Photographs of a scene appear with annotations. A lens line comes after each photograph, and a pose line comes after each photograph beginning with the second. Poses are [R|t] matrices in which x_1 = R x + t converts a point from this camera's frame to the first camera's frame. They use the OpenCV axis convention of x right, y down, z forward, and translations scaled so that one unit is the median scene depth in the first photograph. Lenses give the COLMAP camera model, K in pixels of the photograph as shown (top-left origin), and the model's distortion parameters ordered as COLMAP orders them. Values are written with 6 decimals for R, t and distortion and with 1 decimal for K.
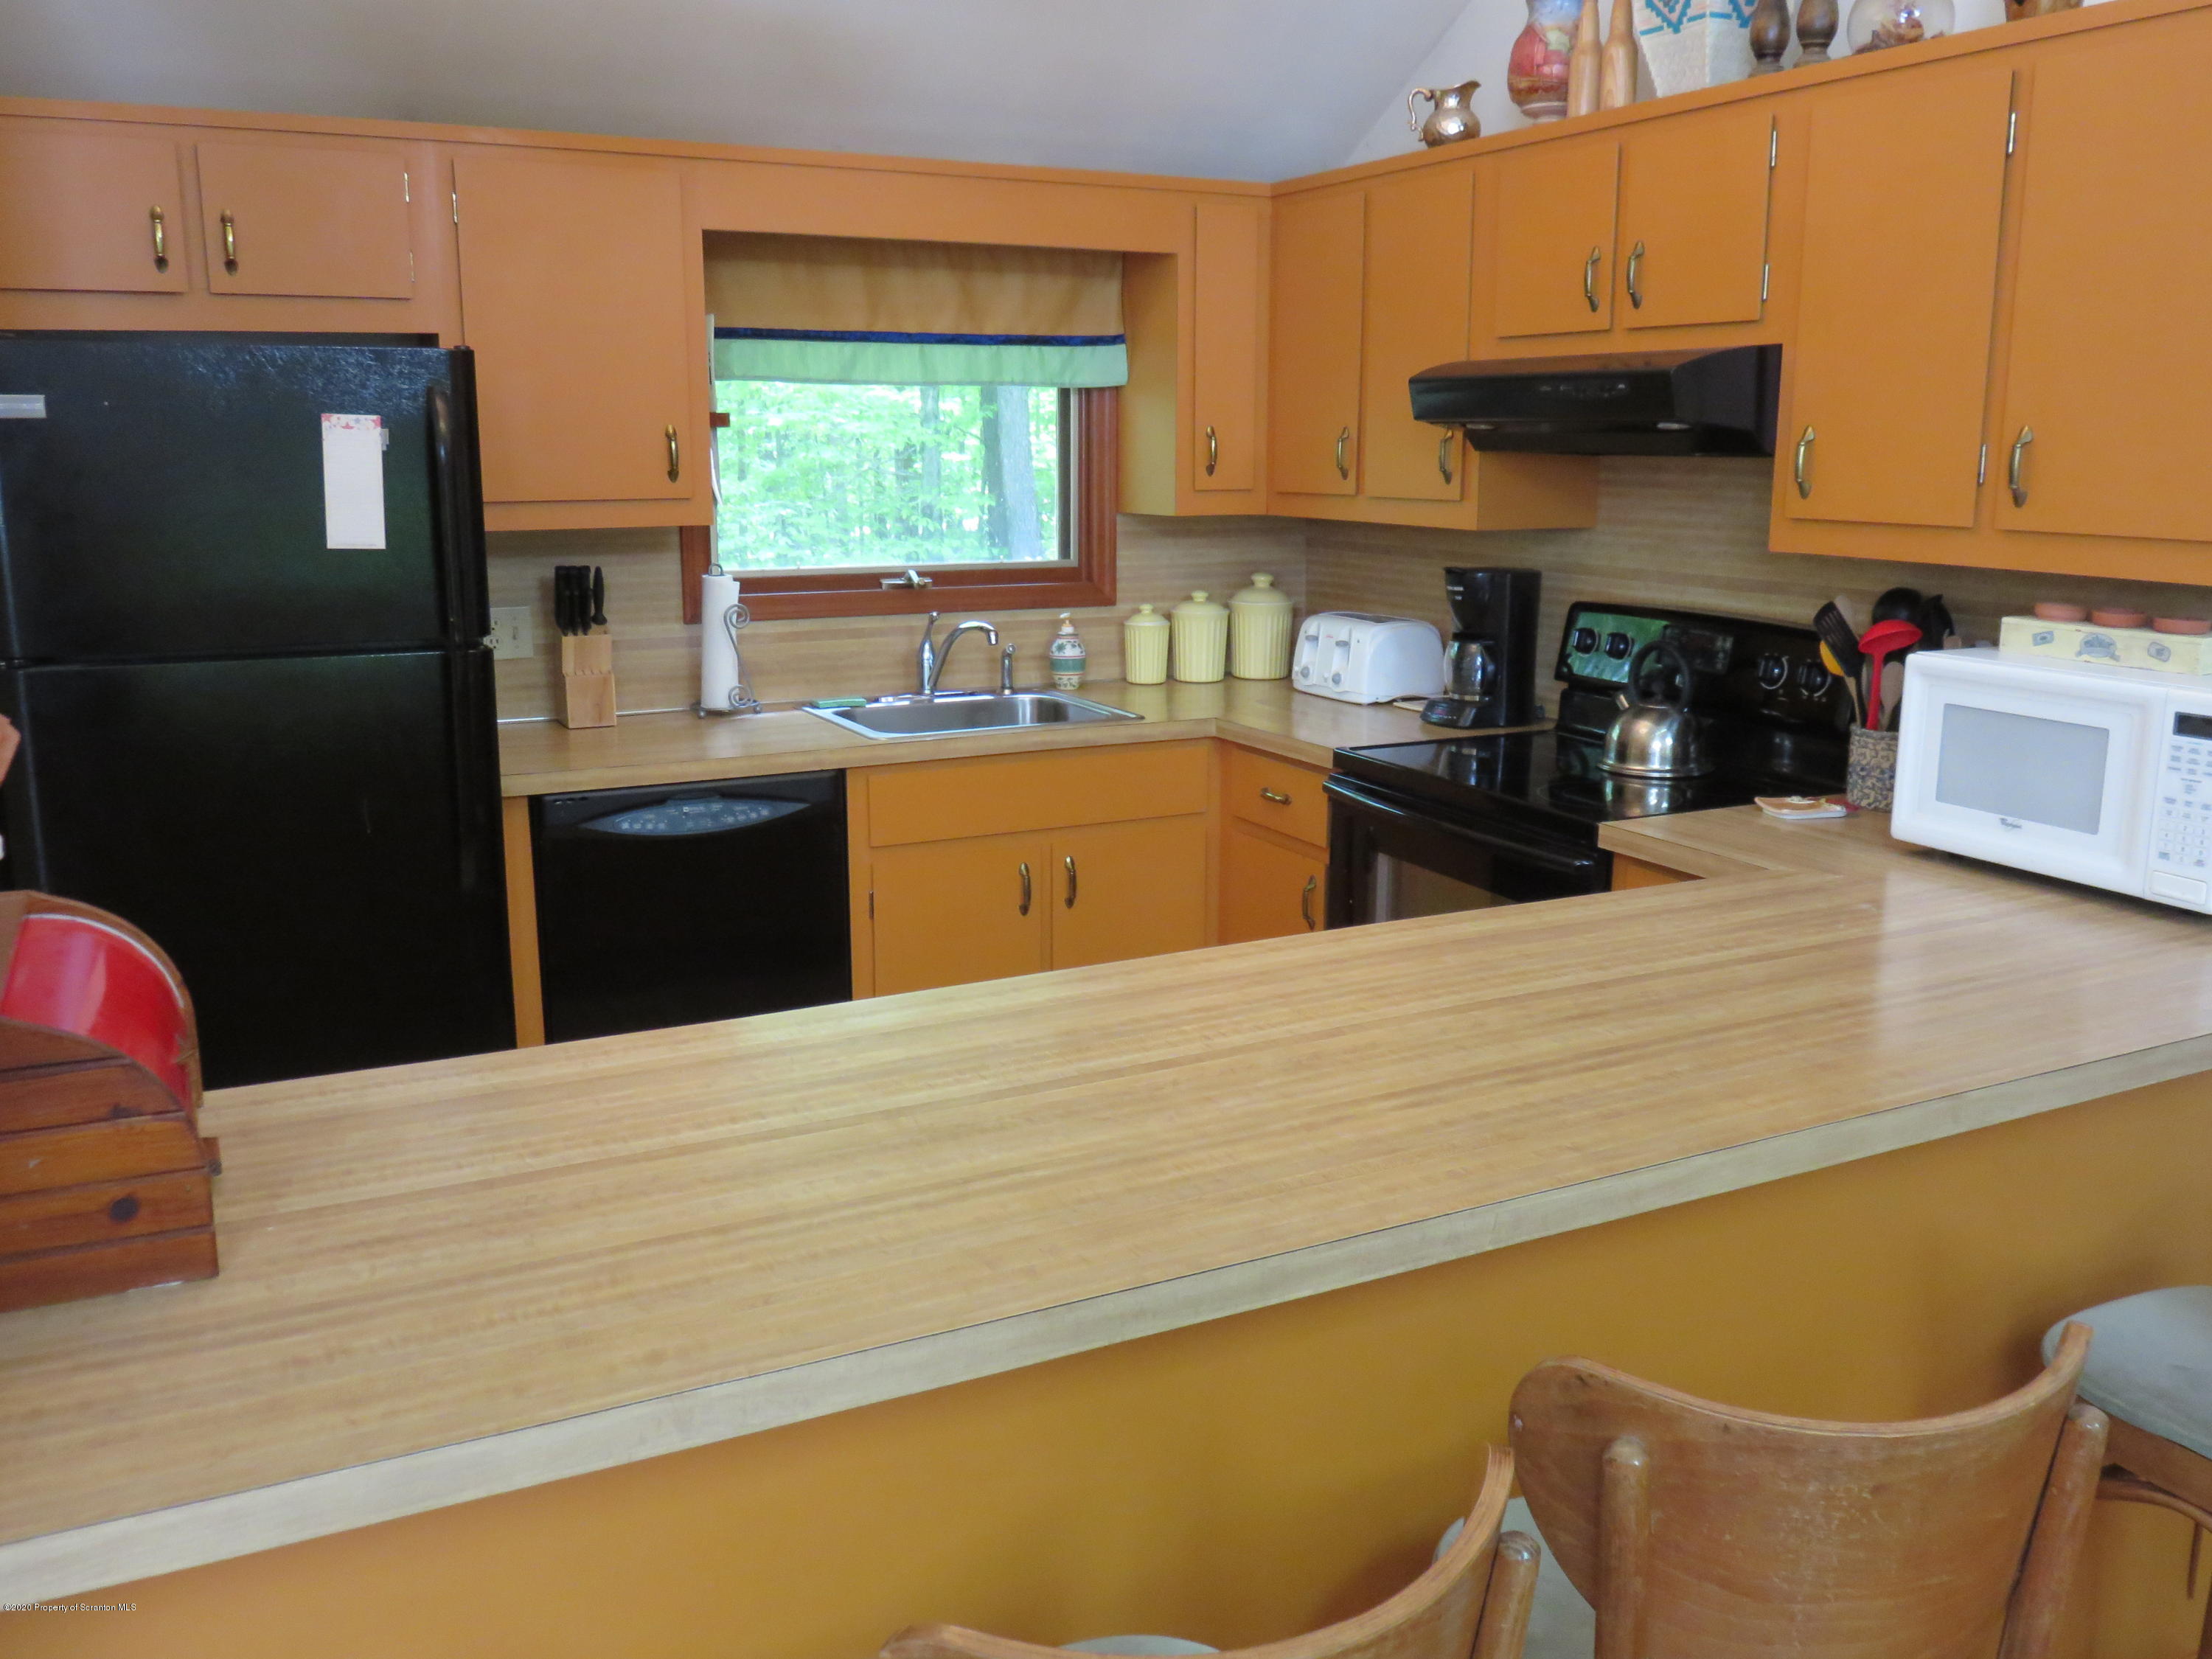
lens RADIAL K [[1847.2, 0, 1108.0], [0, 1847.2, 829.0], [0, 0, 1]] dist [-0.036885, 0.015990]
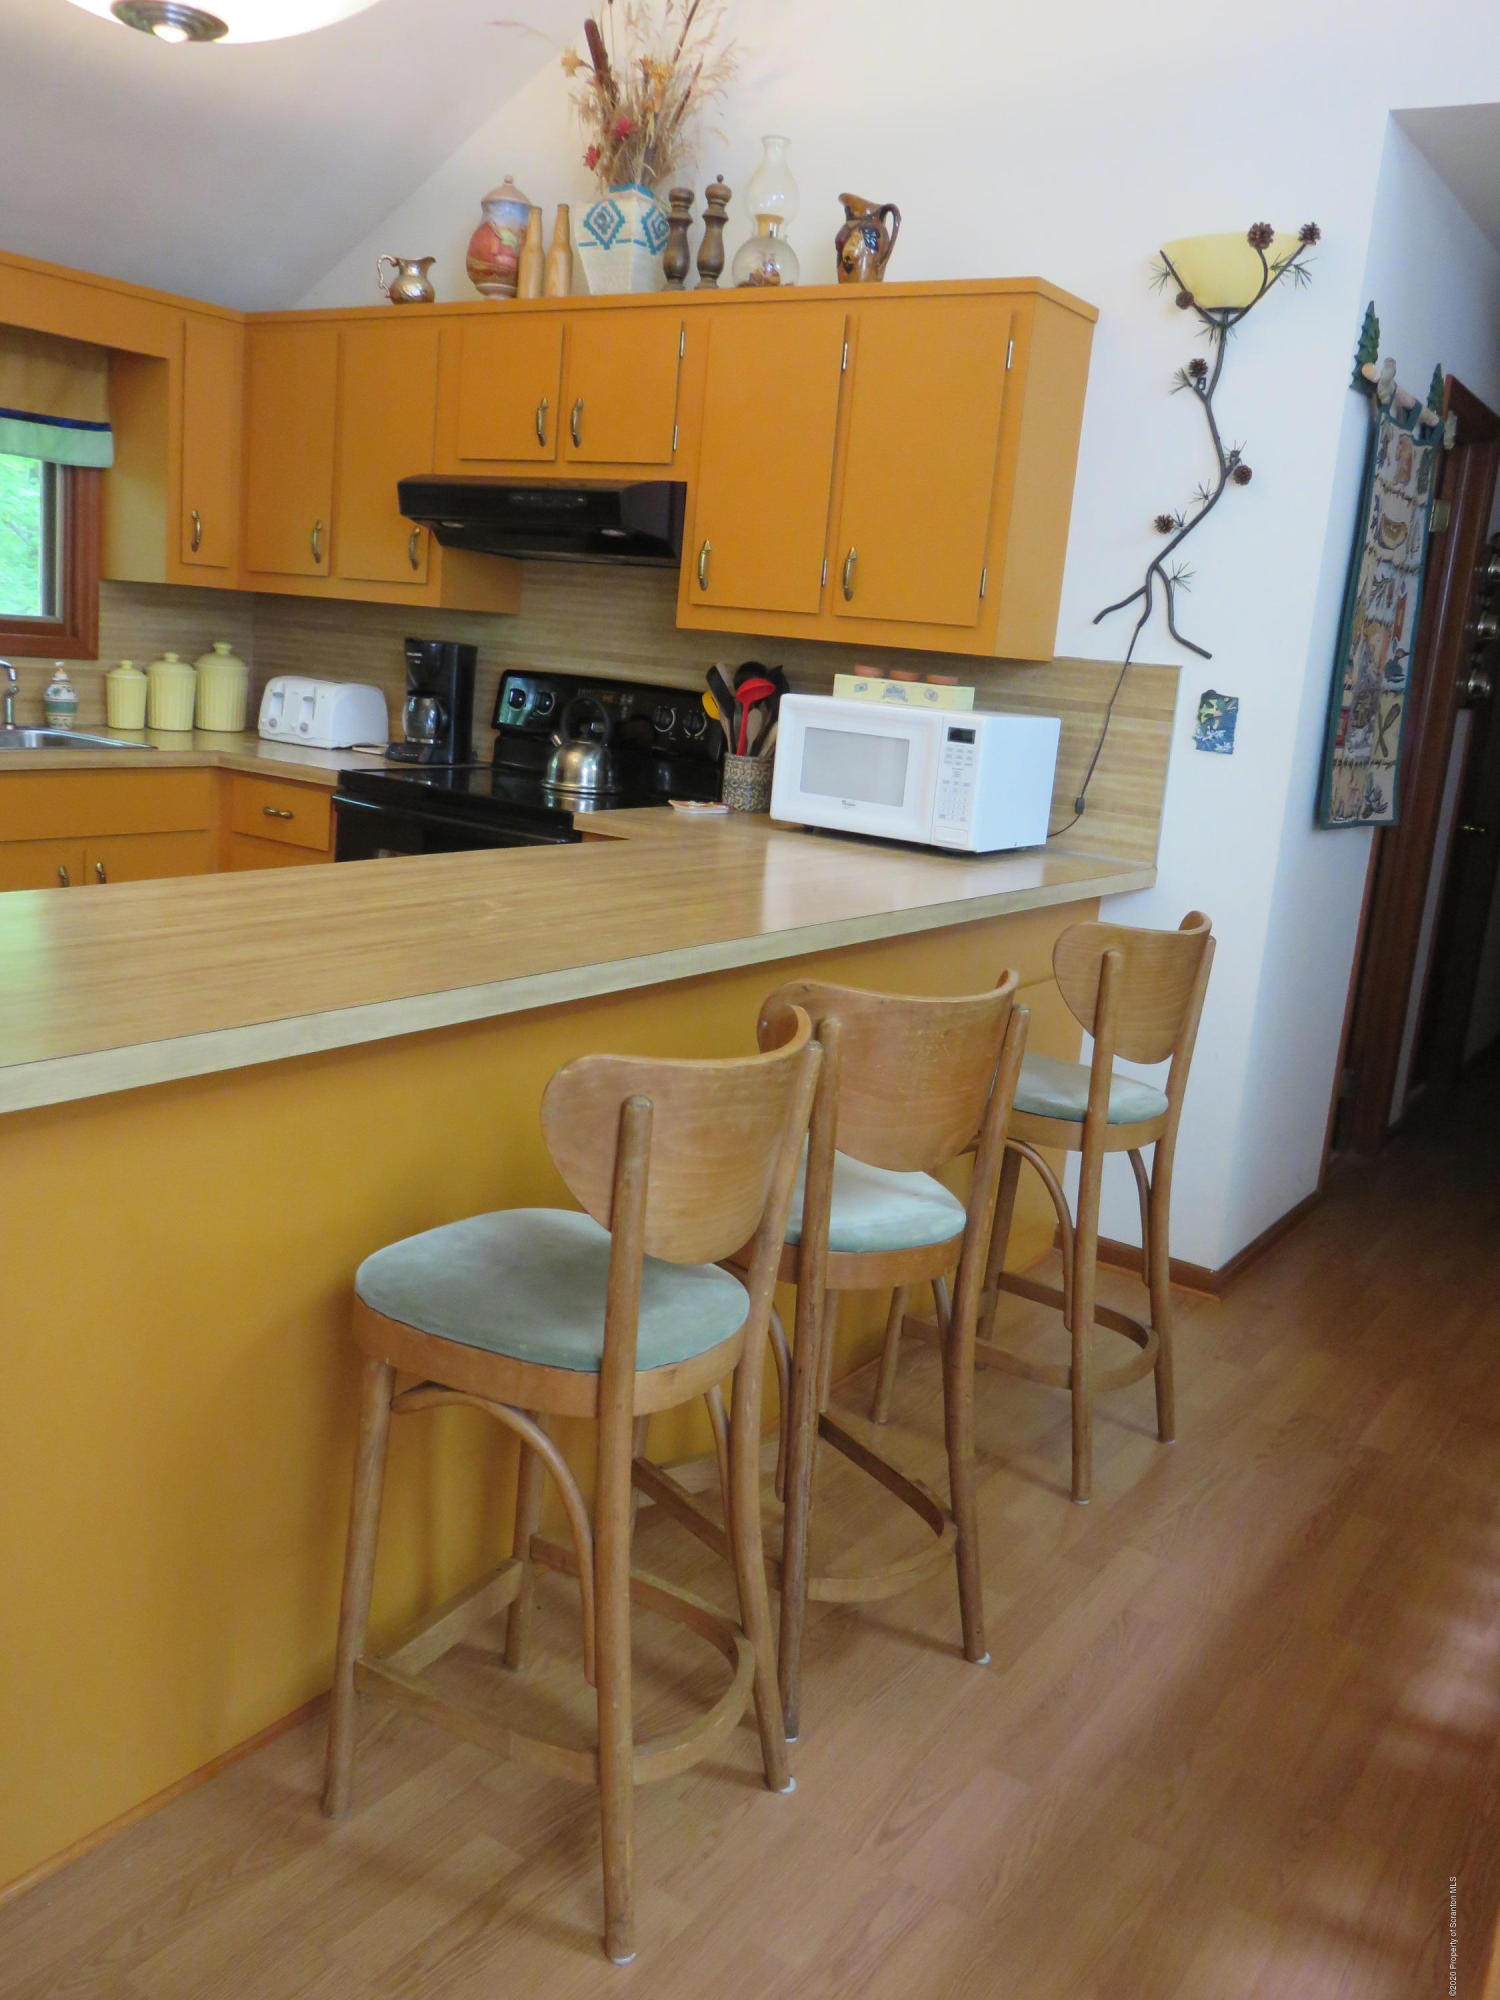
lens RADIAL K [[1670.1, 0, 750.7], [0, 1670.1, 1008.6], [0, 0, 1]] dist [-0.036885, 0.015990]
pose [[0.870306, -0.030834, 0.491546, -0.198893], [0.015541, 0.999261, 0.035167, 0.084541], [-0.492267, -0.022966, 0.870141, -0.139134]]
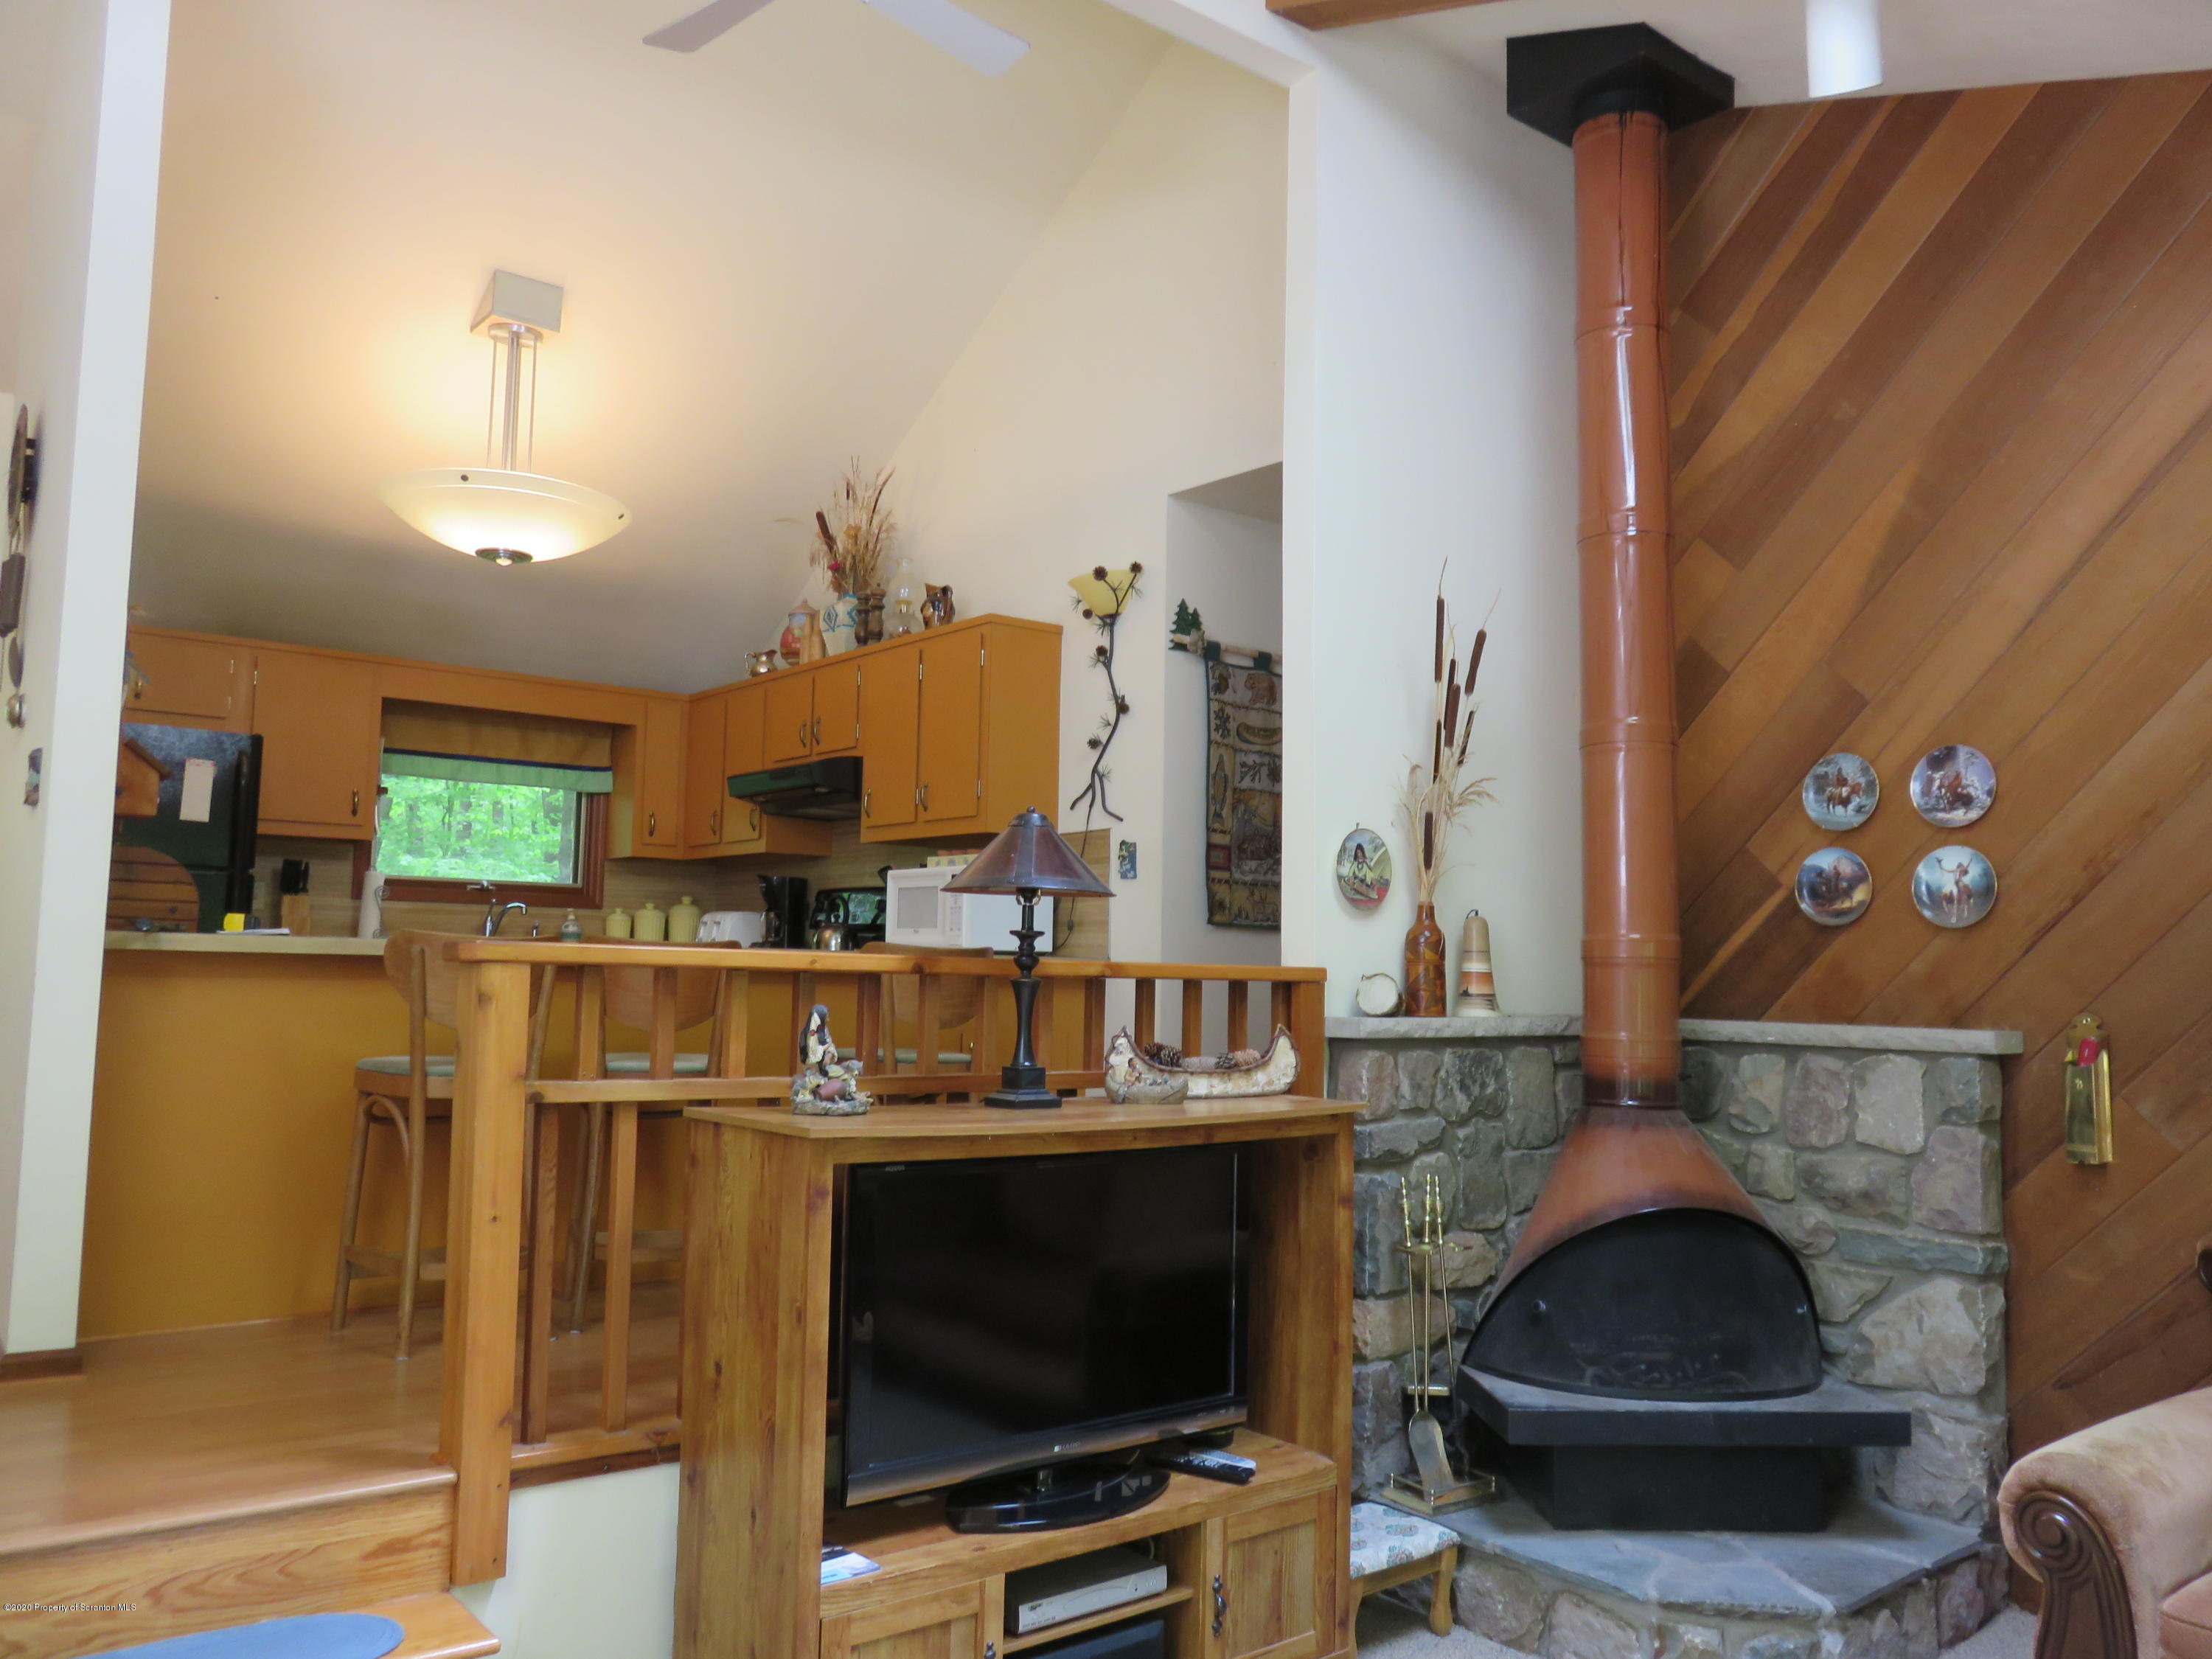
lens RADIAL K [[1653.8, 0, 1112.8], [0, 1653.8, 821.6], [0, 0, 1]] dist [-0.029490, 0.008686]
pose [[0.977399, 0.035657, 0.208374, 0.197413], [0.026876, 0.956716, -0.289778, 0.359837], [-0.209688, 0.288829, 0.934135, -0.839506]]
